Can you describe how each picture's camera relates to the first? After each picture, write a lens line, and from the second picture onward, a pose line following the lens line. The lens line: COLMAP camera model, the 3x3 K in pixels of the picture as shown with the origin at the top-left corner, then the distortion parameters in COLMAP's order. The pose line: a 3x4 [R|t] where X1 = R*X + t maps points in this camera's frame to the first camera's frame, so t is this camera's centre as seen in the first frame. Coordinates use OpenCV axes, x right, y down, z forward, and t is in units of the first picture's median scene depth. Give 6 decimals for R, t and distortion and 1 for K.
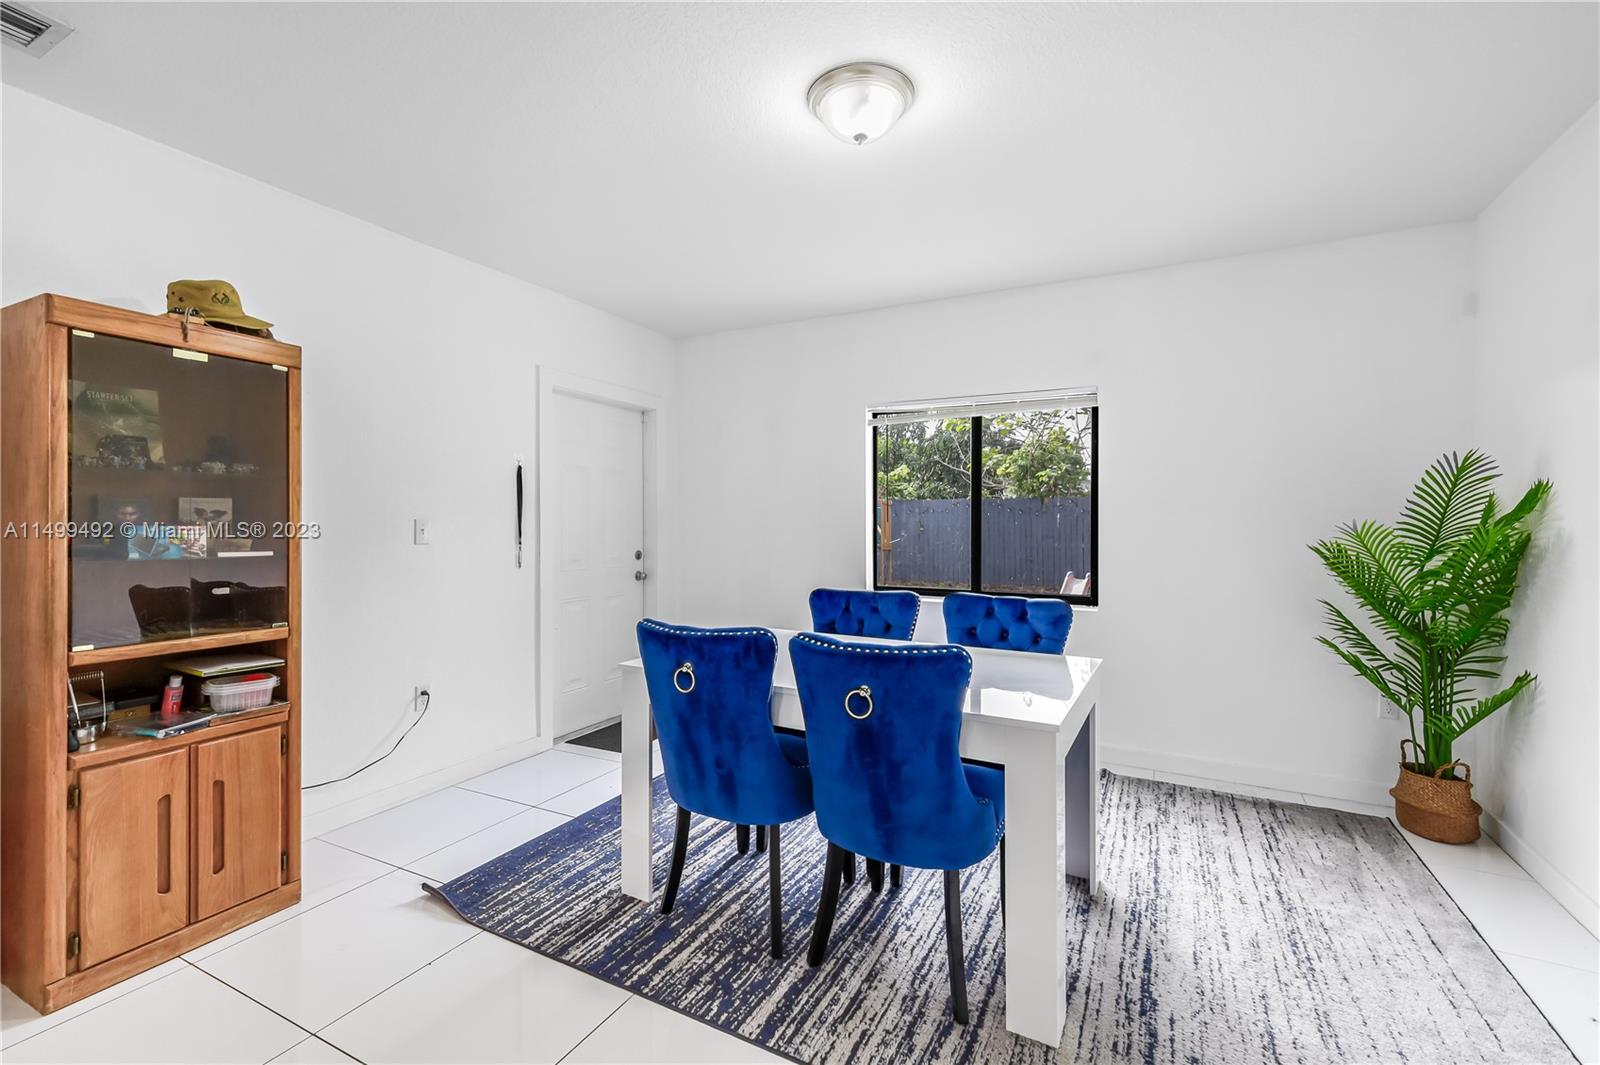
lens RADIAL K [[712.3, 0, 798.0], [0, 712.3, 529.7], [0, 0, 1]] dist [-0.001612, 0.000214]
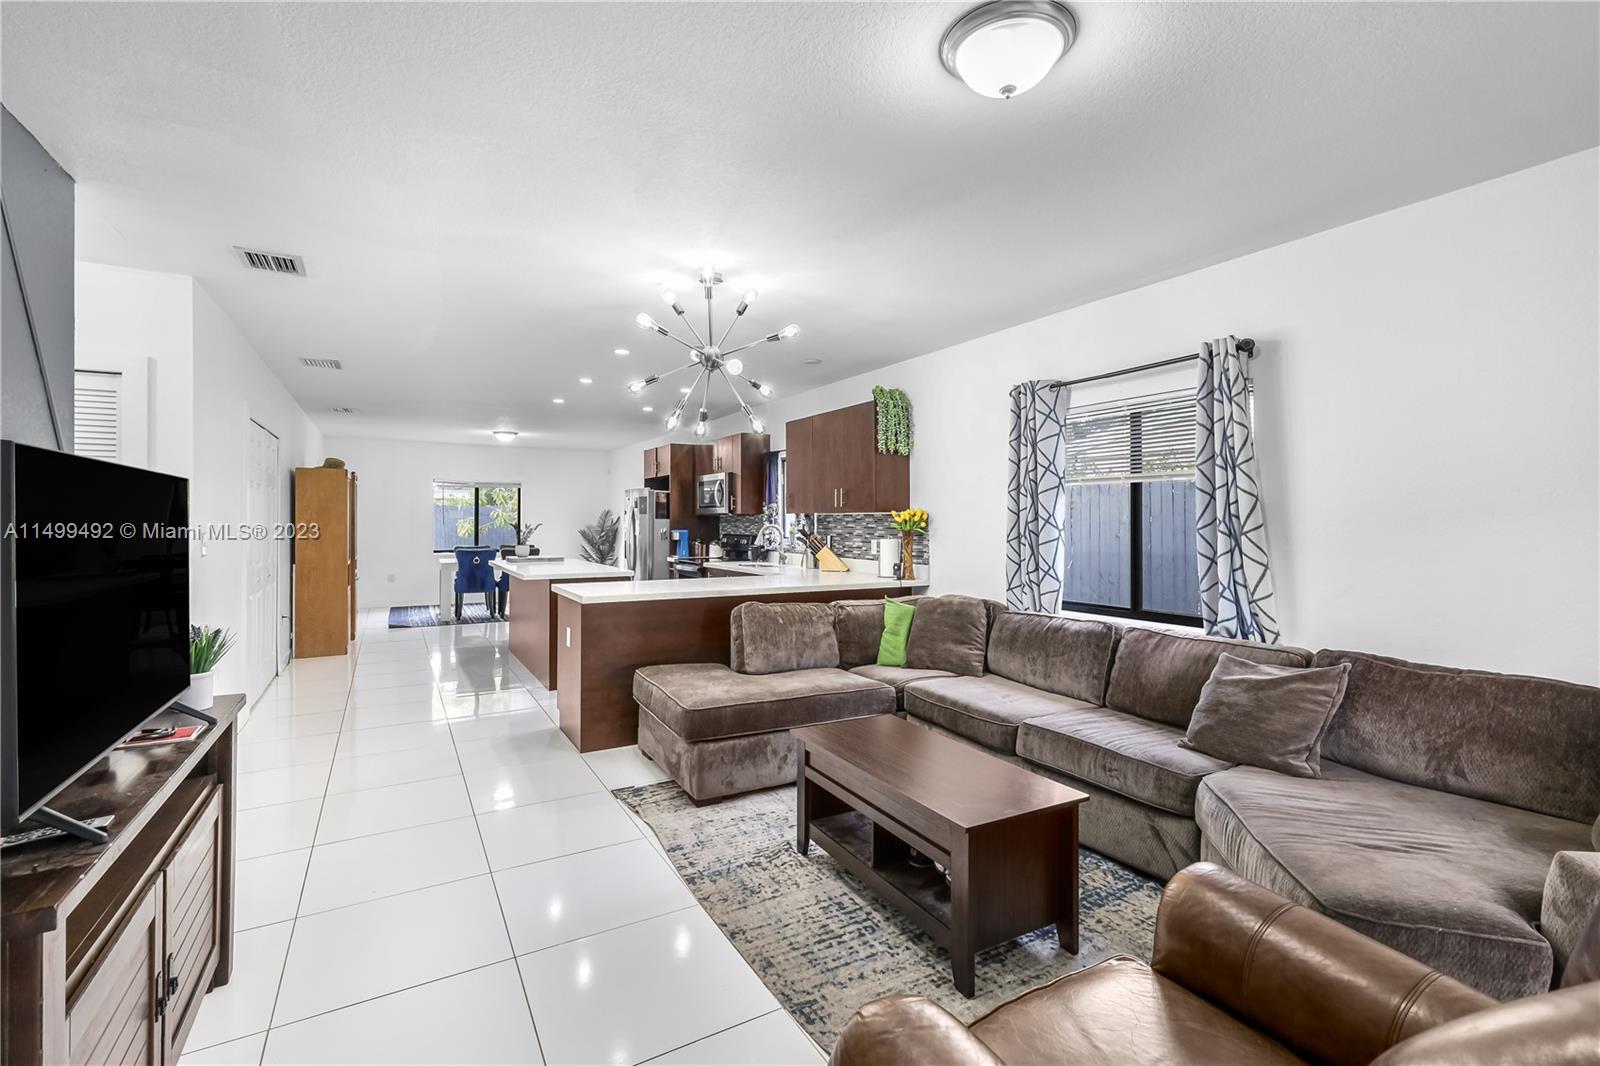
lens RADIAL K [[712.3, 0, 805.8], [0, 712.3, 527.9], [0, 0, 1]] dist [-0.001612, 0.000214]
pose [[0.540980, -0.004668, 0.841022, -2.447937], [0.001263, 0.999988, 0.004738, -0.015966], [-0.841034, -0.001501, 0.540980, -2.807819]]
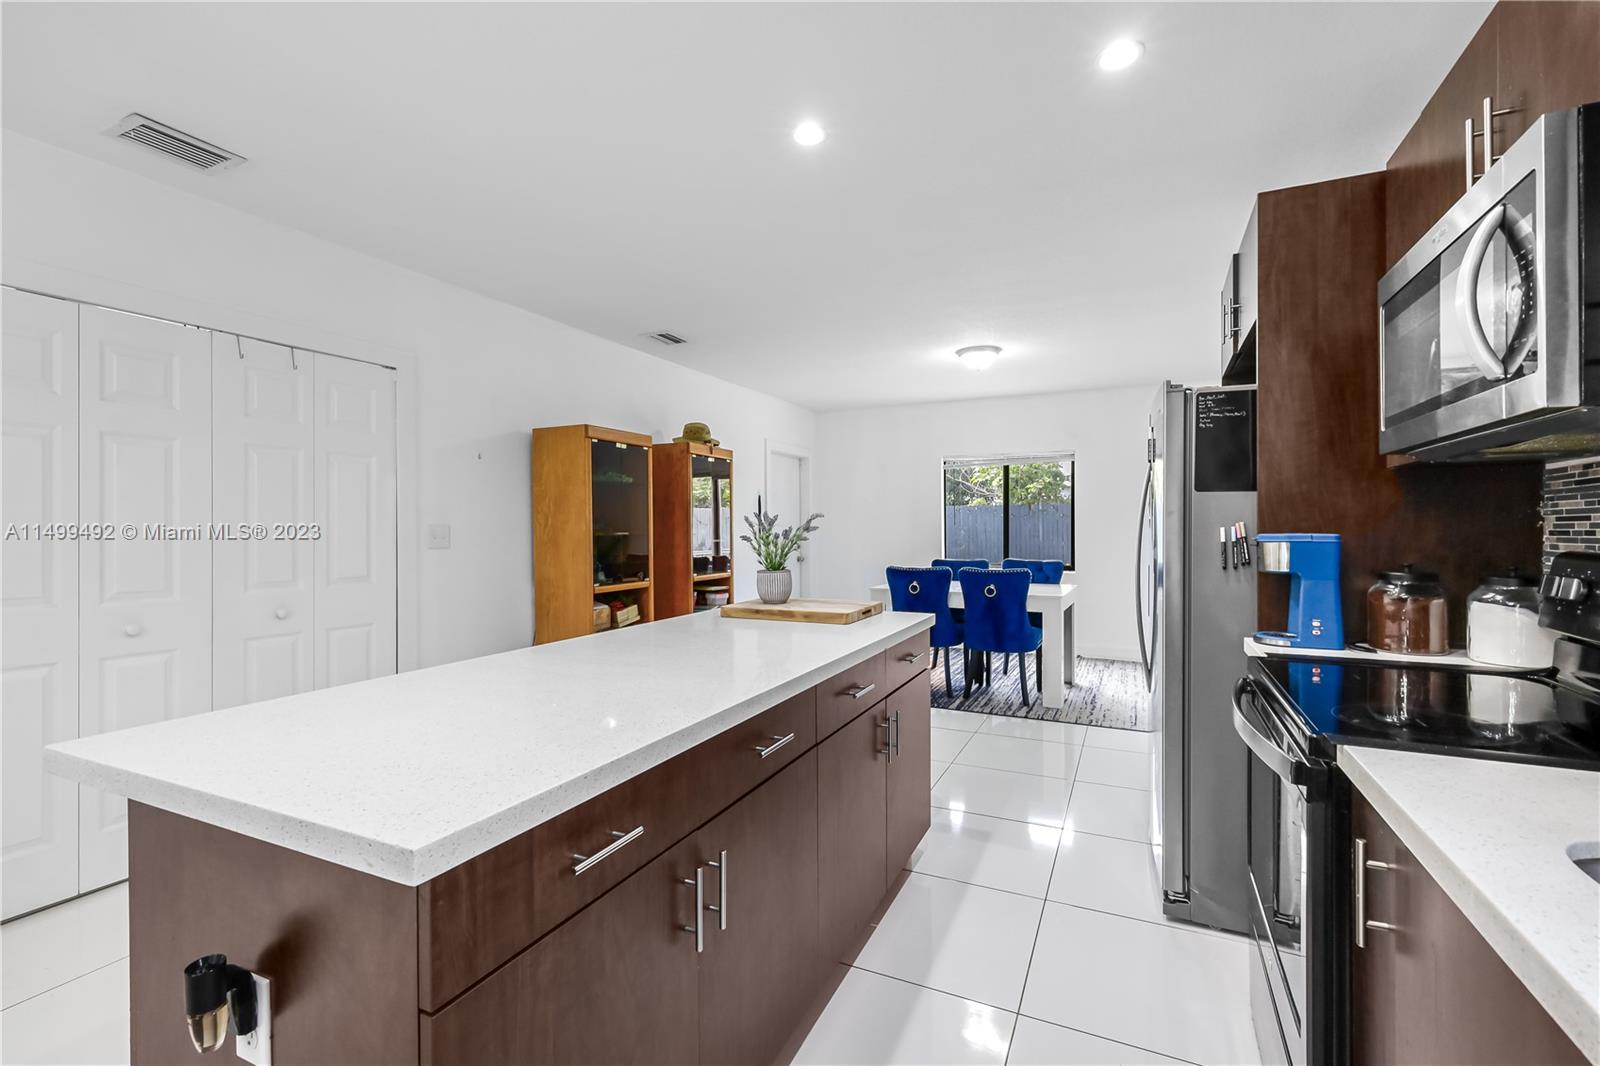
lens RADIAL K [[712.3, 0, 795.7], [0, 712.3, 527.6], [0, 0, 1]] dist [-0.001612, 0.000214]
pose [[0.999688, -0.002817, 0.024829, -0.542245], [0.002977, 0.999975, -0.006381, 0.007063], [-0.024810, 0.006453, 0.999671, -1.290397]]
